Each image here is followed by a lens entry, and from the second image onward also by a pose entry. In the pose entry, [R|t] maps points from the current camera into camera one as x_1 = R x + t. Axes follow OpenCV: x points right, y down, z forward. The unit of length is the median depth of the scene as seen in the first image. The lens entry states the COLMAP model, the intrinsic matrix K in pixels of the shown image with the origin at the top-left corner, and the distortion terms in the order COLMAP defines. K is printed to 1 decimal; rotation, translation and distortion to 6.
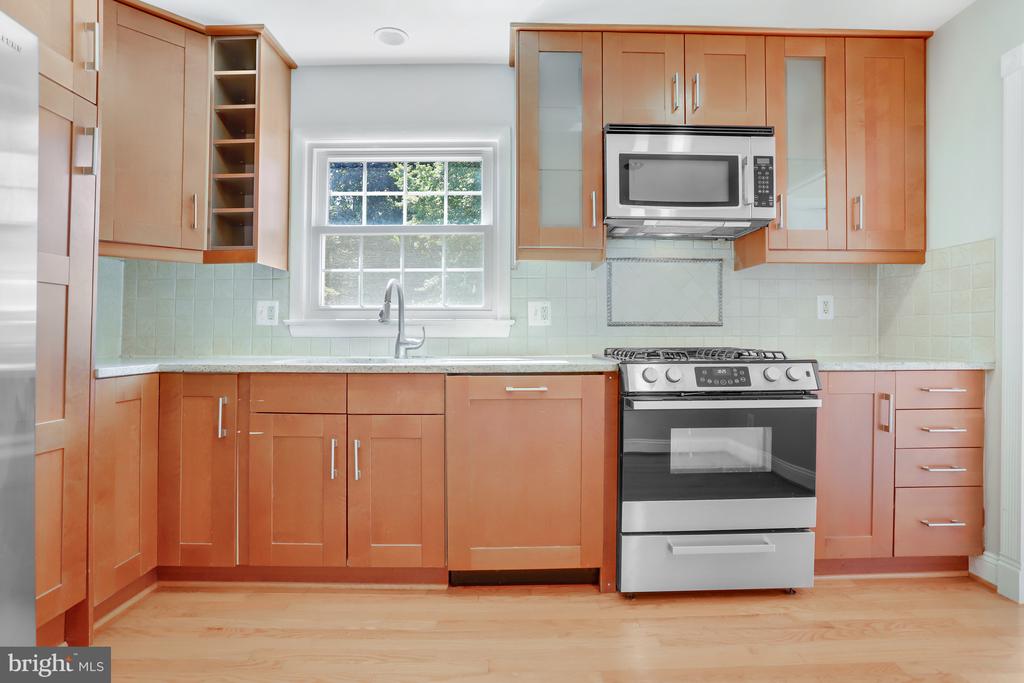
lens RADIAL K [[498.7, 0, 512.7], [0, 498.7, 326.7], [0, 0, 1]] dist [-0.055849, 0.012858]
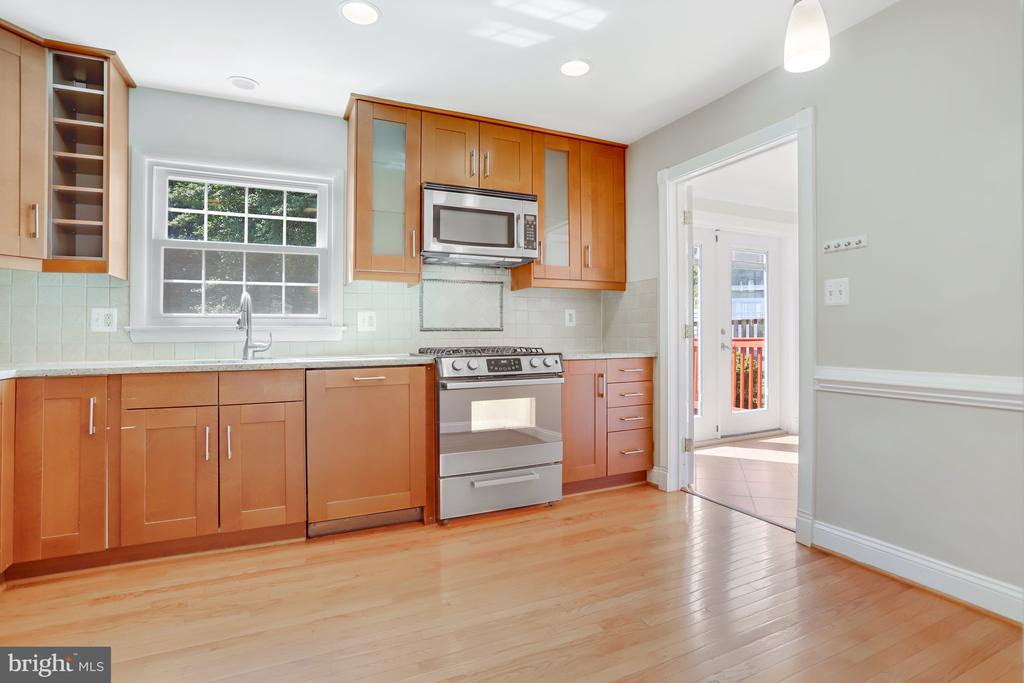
lens RADIAL K [[498.7, 0, 507.2], [0, 498.7, 333.9], [0, 0, 1]] dist [-0.055849, 0.012858]
pose [[0.913515, -0.005656, 0.406766, -0.155280], [0.003539, 0.999976, 0.005956, -0.001626], [-0.406790, -0.004001, 0.913513, -0.328028]]
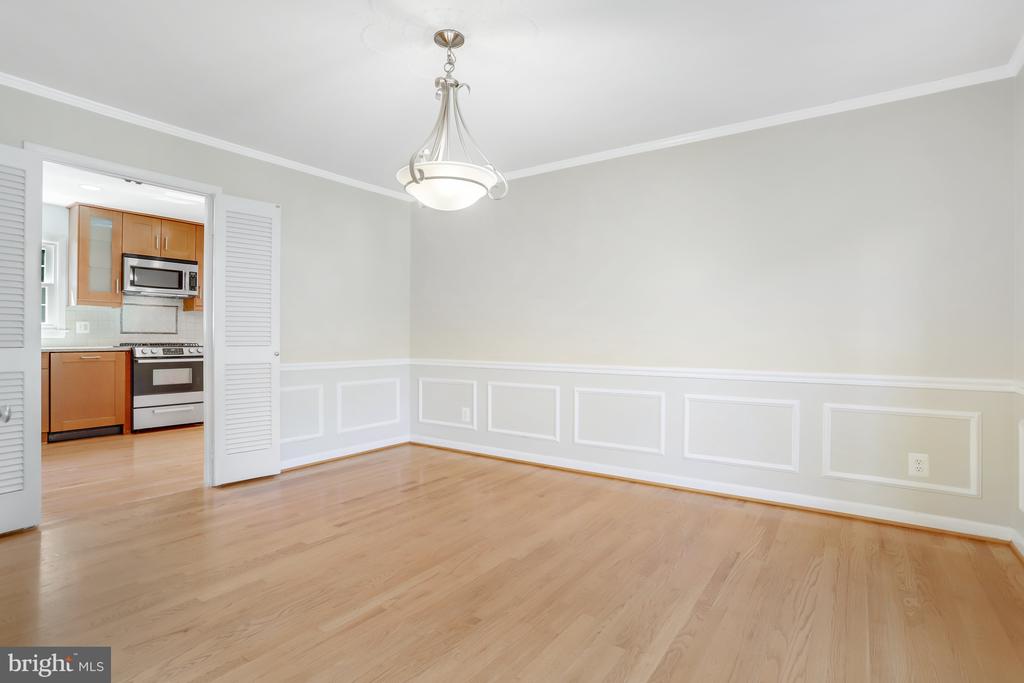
lens RADIAL K [[498.7, 0, 522.6], [0, 498.7, 341.3], [0, 0, 1]] dist [-0.055849, 0.012858]
pose [[0.573770, -0.002857, 0.819011, -0.657626], [-0.013270, 0.999830, 0.012785, -0.021039], [-0.818909, -0.018204, 0.573635, -2.069062]]
